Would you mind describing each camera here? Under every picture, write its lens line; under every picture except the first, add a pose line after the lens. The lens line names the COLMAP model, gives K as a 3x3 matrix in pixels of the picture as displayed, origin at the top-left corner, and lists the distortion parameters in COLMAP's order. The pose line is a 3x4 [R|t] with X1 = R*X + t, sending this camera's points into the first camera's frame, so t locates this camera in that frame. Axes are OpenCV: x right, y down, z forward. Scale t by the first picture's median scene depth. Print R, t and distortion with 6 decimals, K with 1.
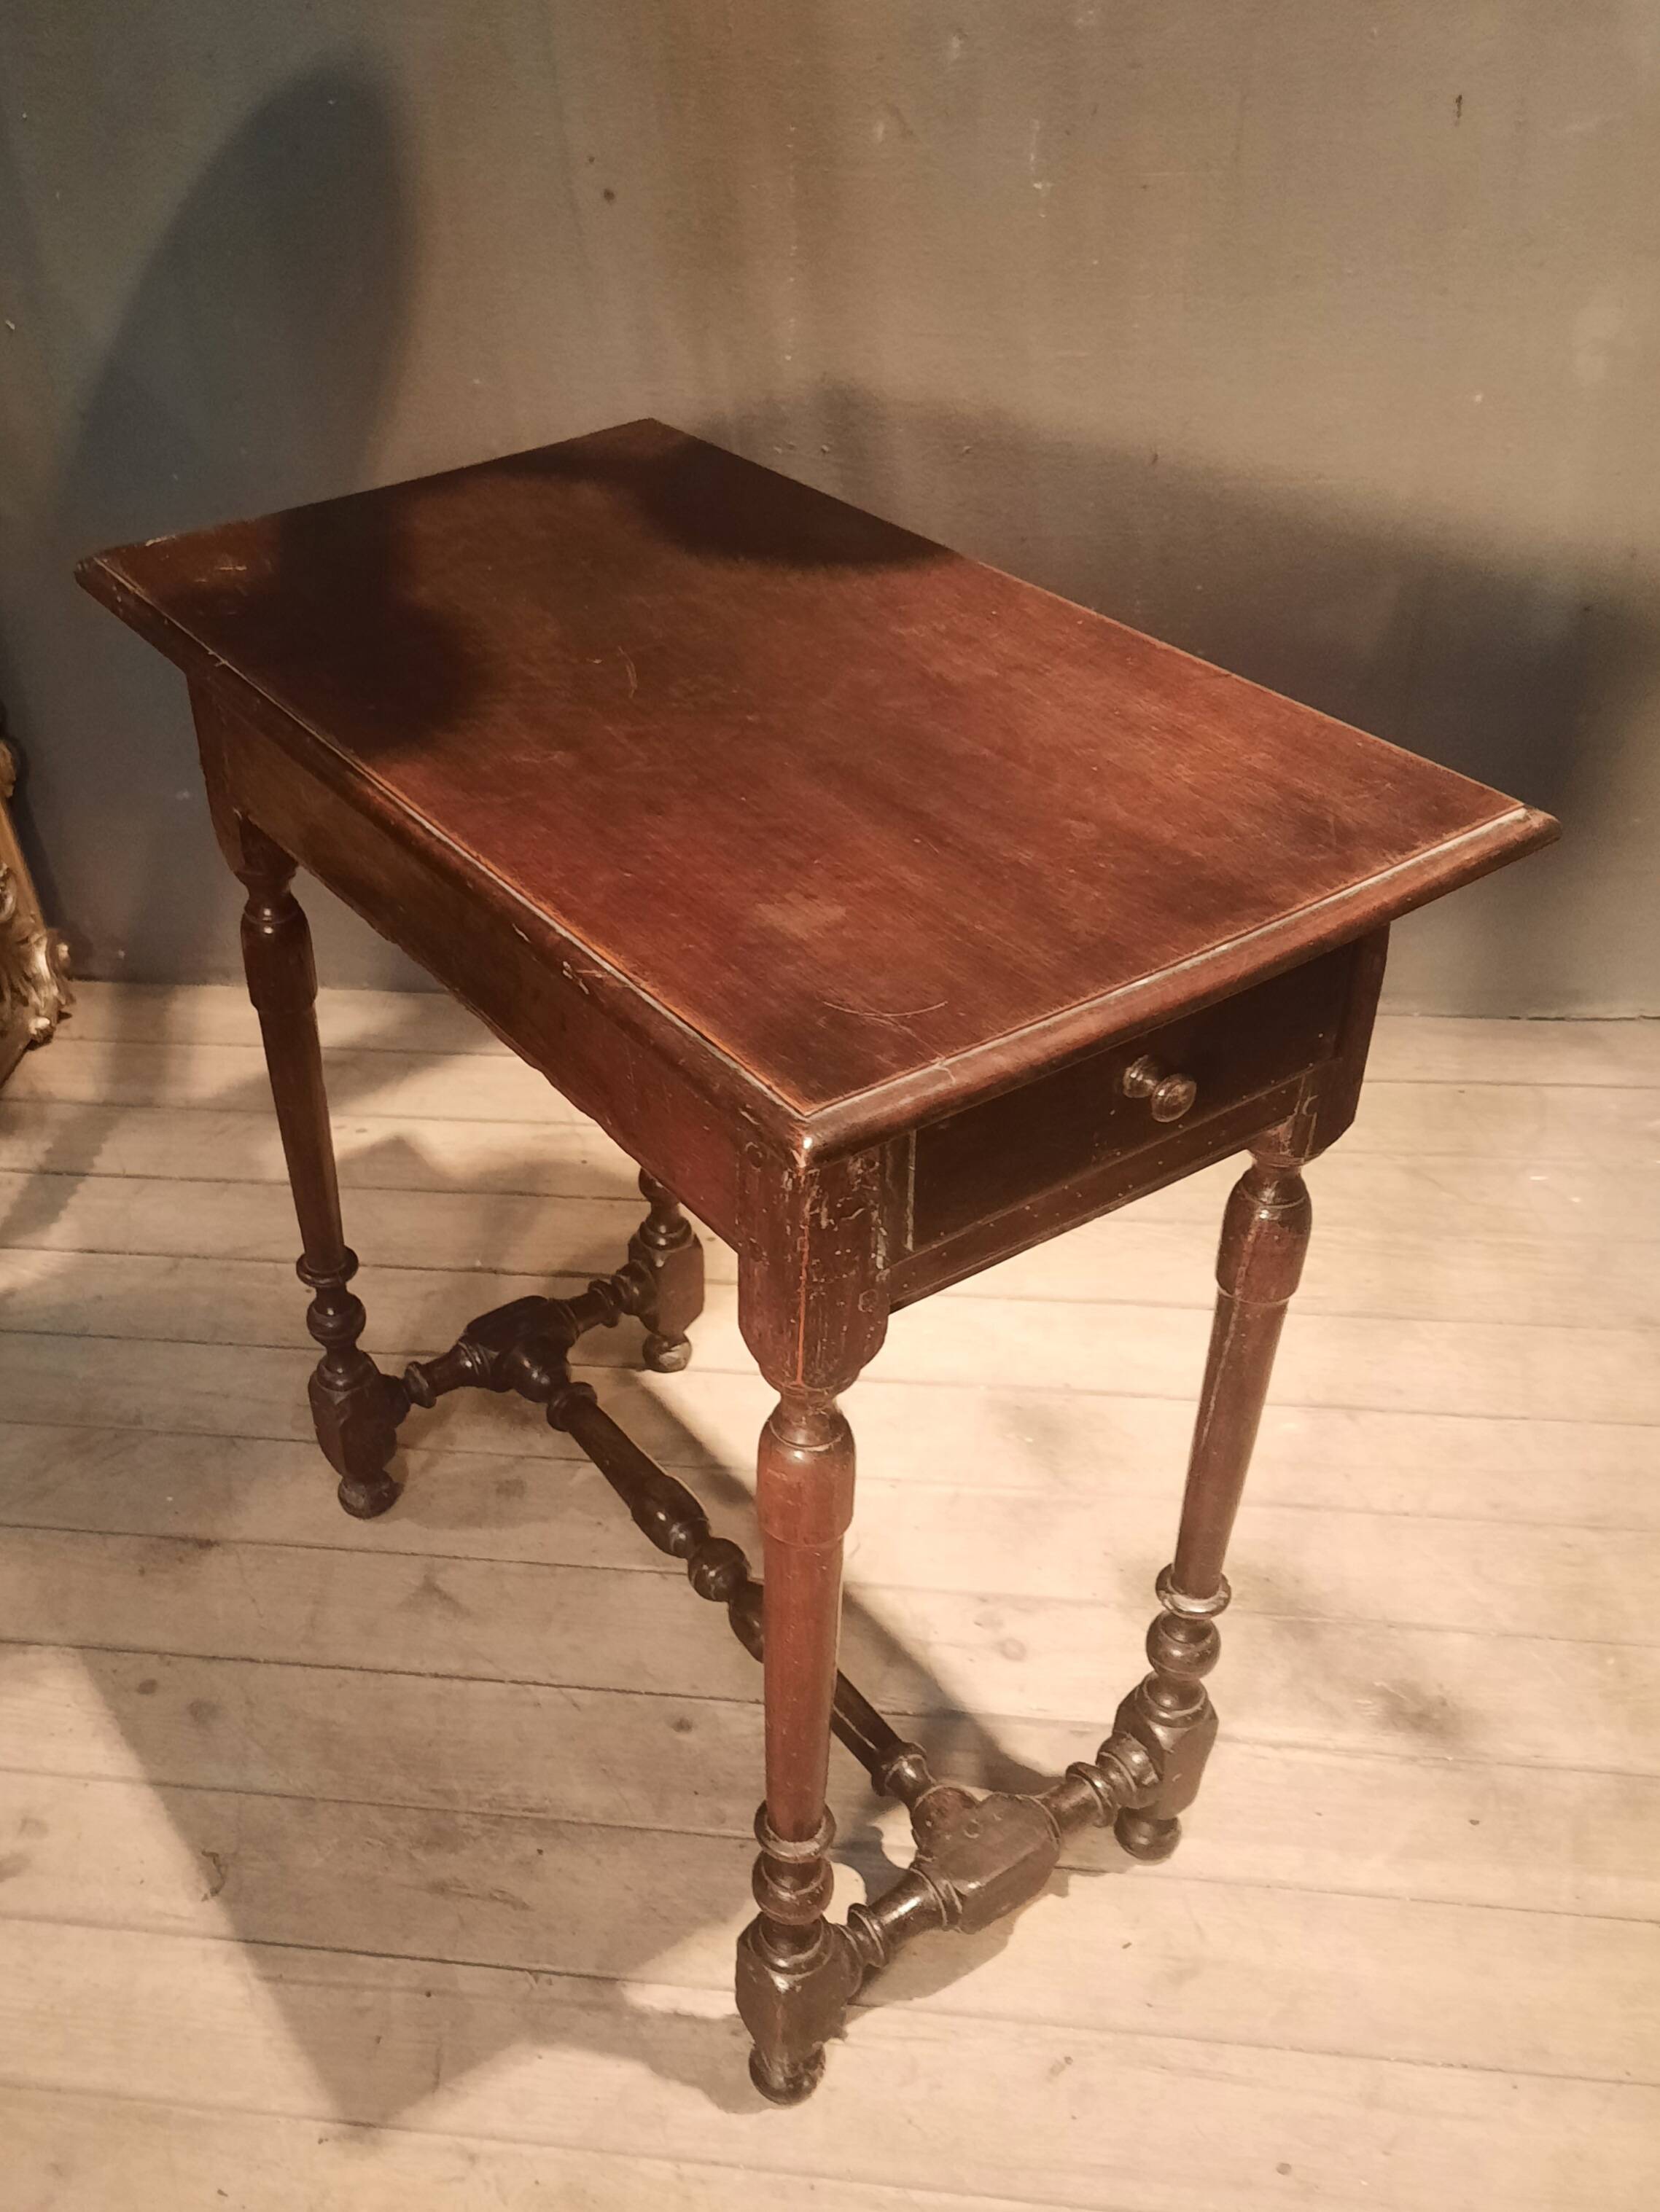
lens RADIAL K [[2204.2, 0, 625.2], [0, 2204.2, 1188.9], [0, 0, 1]] dist [0.062754, -0.093138]
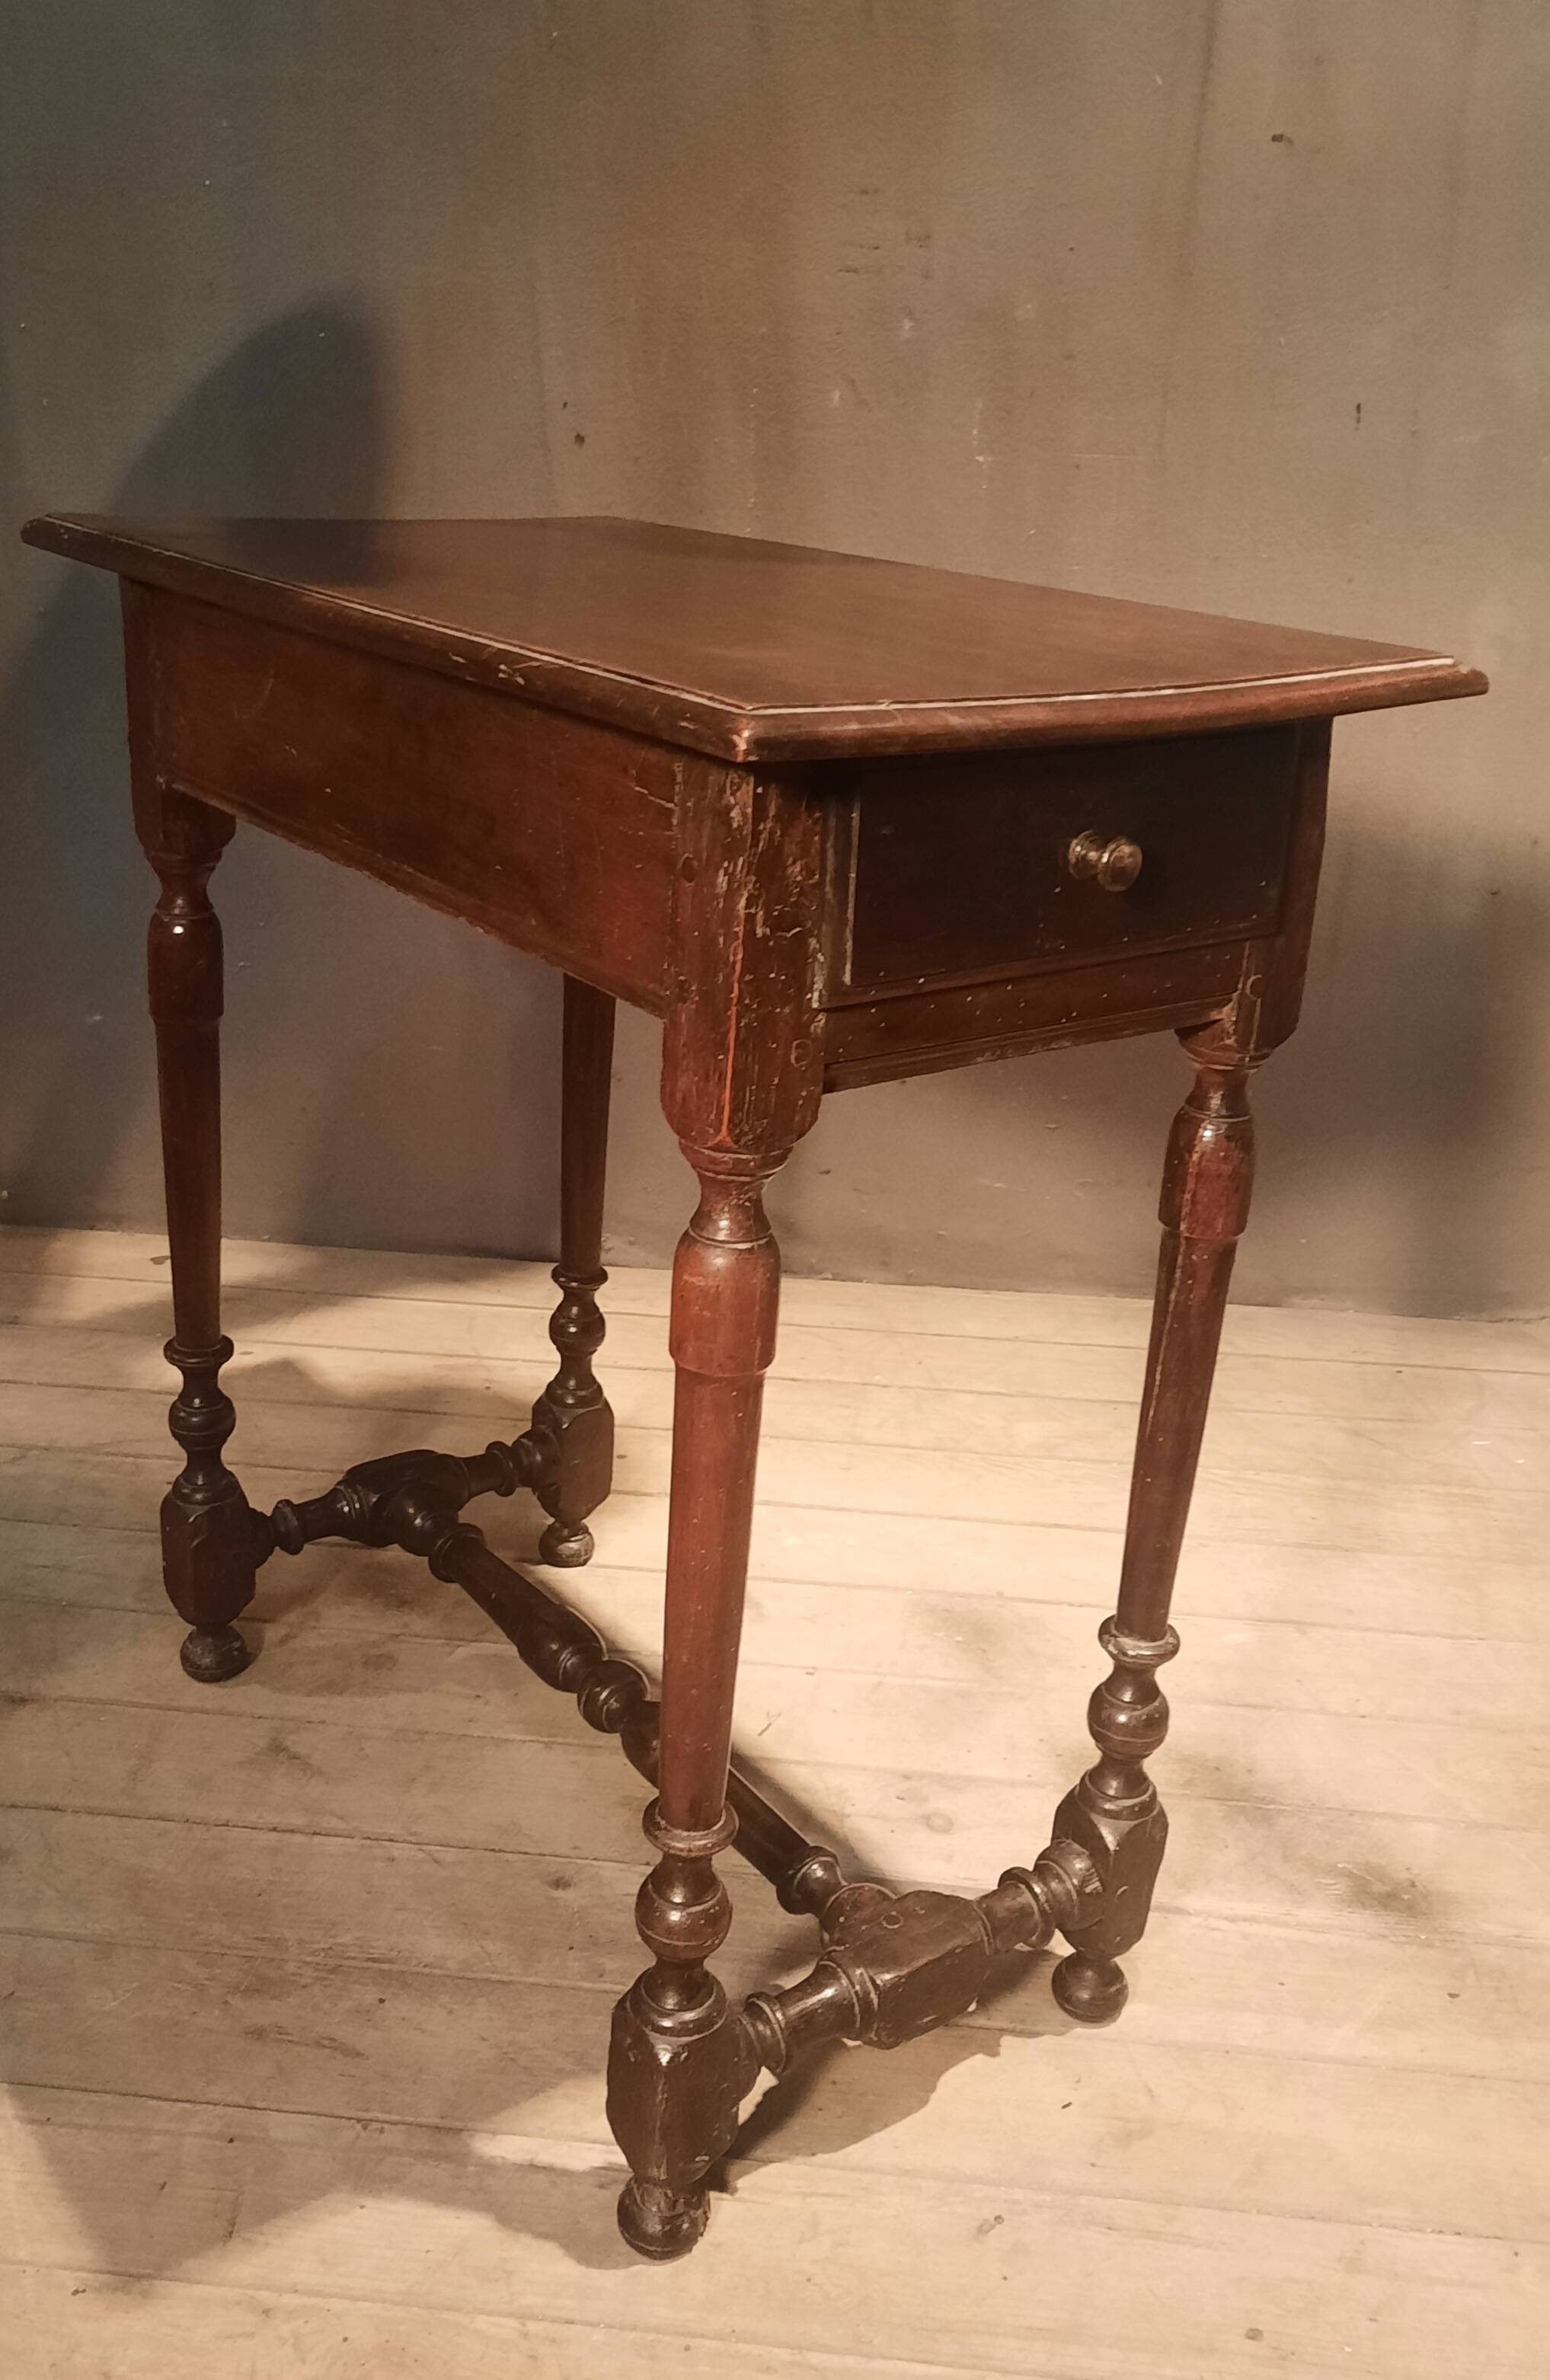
lens RADIAL K [[2298.1, 0, 750.7], [0, 2298.1, 1161.7], [0, 0, 1]] dist [0.043786, -0.034956]
pose [[0.994411, 0.066050, 0.082372, 0.007685], [-0.038893, 0.954456, -0.295805, 0.252638], [-0.098158, 0.290947, 0.951690, 0.058663]]
